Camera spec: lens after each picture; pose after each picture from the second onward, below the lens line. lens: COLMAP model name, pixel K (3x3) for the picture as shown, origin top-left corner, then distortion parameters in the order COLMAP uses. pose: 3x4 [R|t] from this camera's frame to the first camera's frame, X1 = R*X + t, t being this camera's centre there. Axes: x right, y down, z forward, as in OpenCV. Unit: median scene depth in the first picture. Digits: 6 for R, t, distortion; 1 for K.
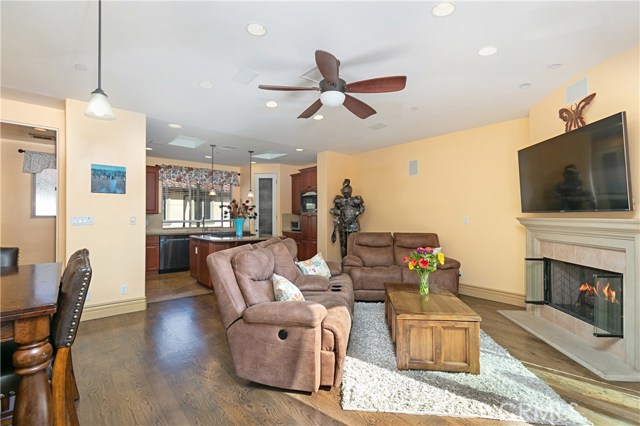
lens RADIAL K [[287.5, 0, 324.2], [0, 287.5, 215.2], [0, 0, 1]] dist [0.001454, 0.000400]
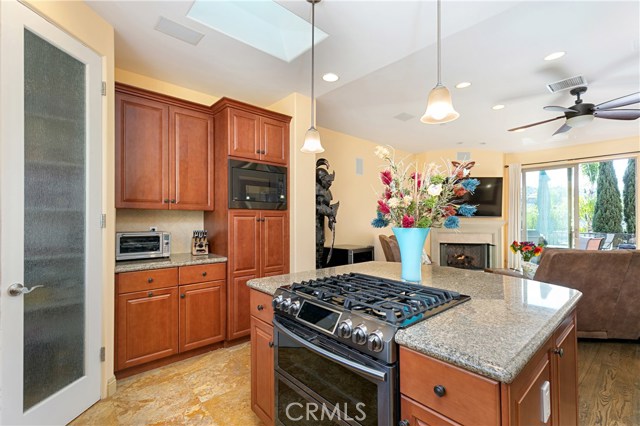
lens RADIAL K [[287.5, 0, 324.2], [0, 287.5, 215.2], [0, 0, 1]] dist [0.001454, 0.000400]
pose [[-0.011888, 0.016945, 0.999786, -1.092869], [-0.004358, 0.999846, -0.016998, 0.015602], [-0.999920, -0.004559, -0.011813, 1.980441]]
